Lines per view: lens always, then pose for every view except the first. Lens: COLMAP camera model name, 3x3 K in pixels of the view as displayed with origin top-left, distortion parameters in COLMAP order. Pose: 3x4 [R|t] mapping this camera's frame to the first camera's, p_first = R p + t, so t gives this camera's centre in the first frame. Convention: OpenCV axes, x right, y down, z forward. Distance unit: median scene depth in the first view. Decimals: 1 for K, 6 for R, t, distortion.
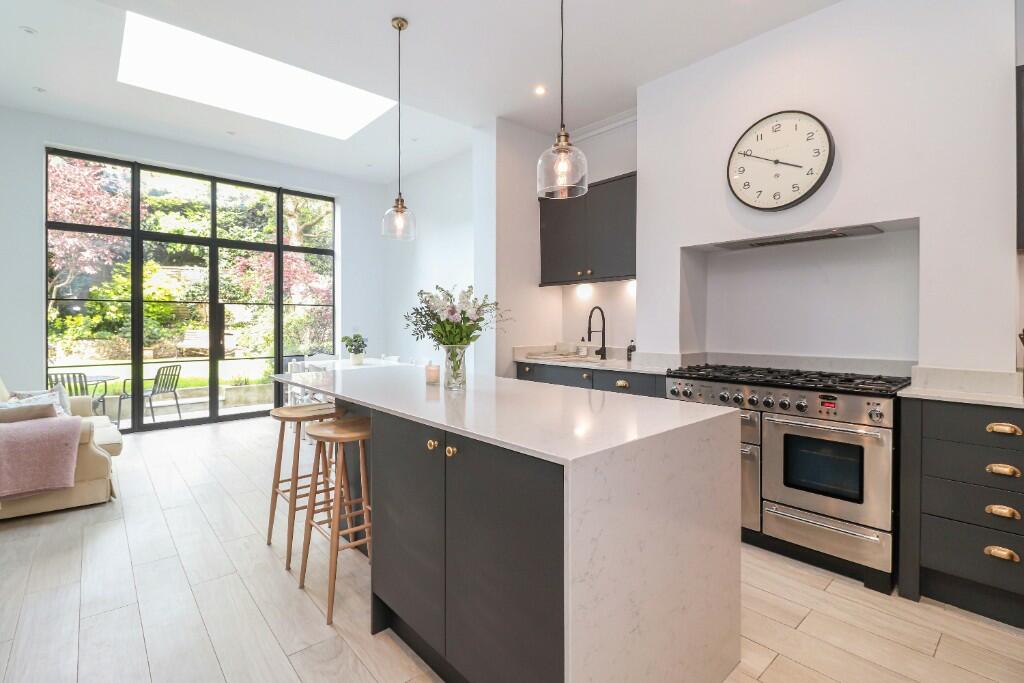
lens RADIAL K [[471.2, 0, 514.6], [0, 471.2, 325.4], [0, 0, 1]] dist [-0.019793, -0.002283]
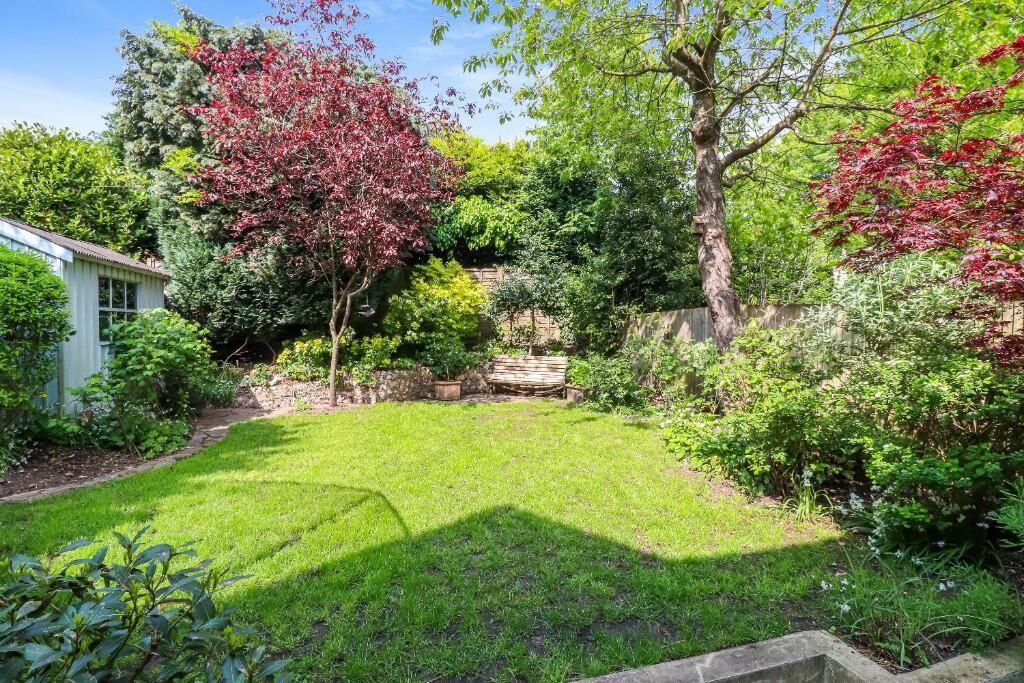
lens RADIAL K [[471.2, 0, 507.8], [0, 471.2, 334.1], [0, 0, 1]] dist [-0.019793, -0.002283]
pose [[0.885398, 0.004008, -0.464816, -0.426958], [-0.003896, 0.999992, 0.001200, -0.026652], [0.464817, 0.000749, 0.885406, 0.451179]]
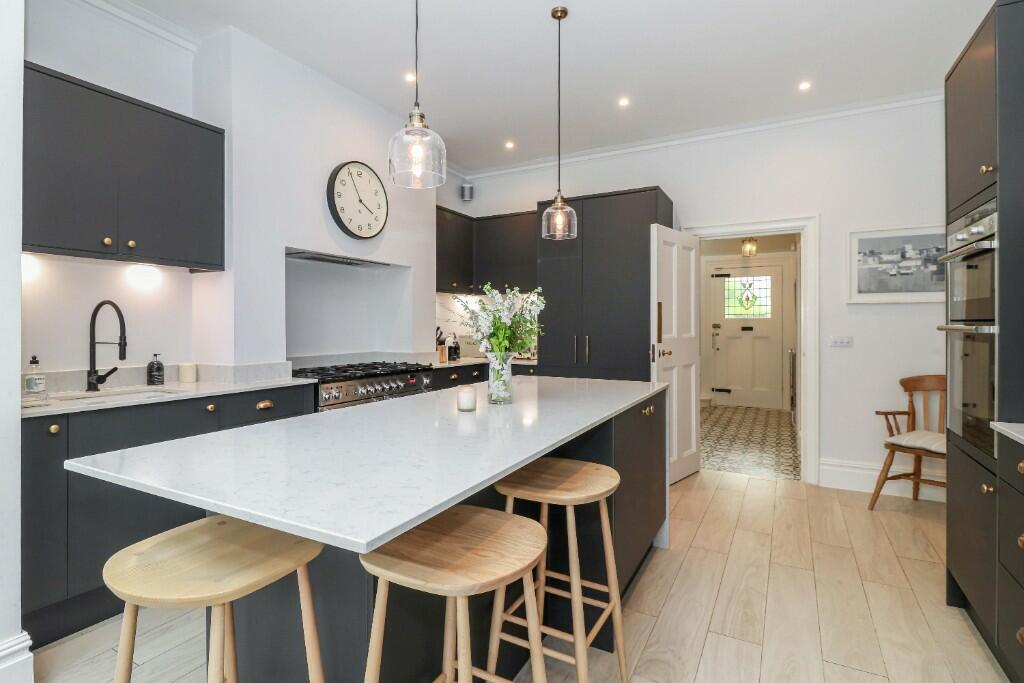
lens RADIAL K [[500.7, 0, 499.1], [0, 500.7, 328.8], [0, 0, 1]] dist [-0.001880, -0.000602]
pose [[-0.310117, 0.002413, 0.950695, -0.116730], [0.009808, 0.999952, 0.000661, -0.000059], [-0.950648, 0.009530, -0.310125, 0.146969]]
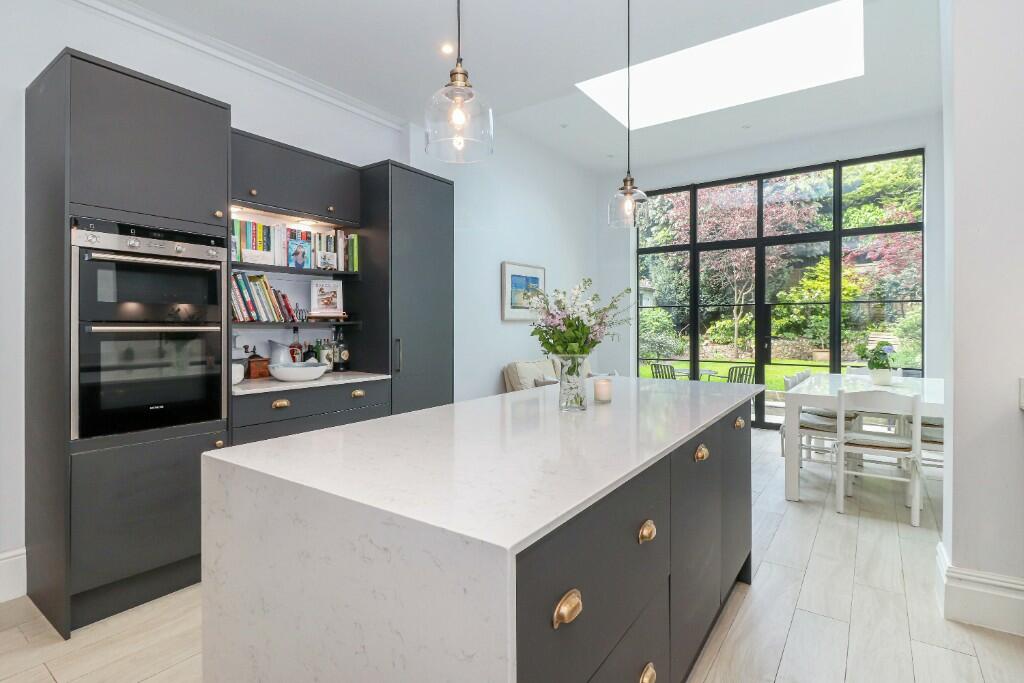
lens RADIAL K [[500.7, 0, 508.9], [0, 500.7, 333.5], [0, 0, 1]] dist [-0.001880, -0.000602]
pose [[0.200231, 0.016103, -0.979616, 0.130429], [-0.003032, 0.999870, 0.015816, -0.001427], [0.979744, -0.000197, 0.200254, 0.135262]]
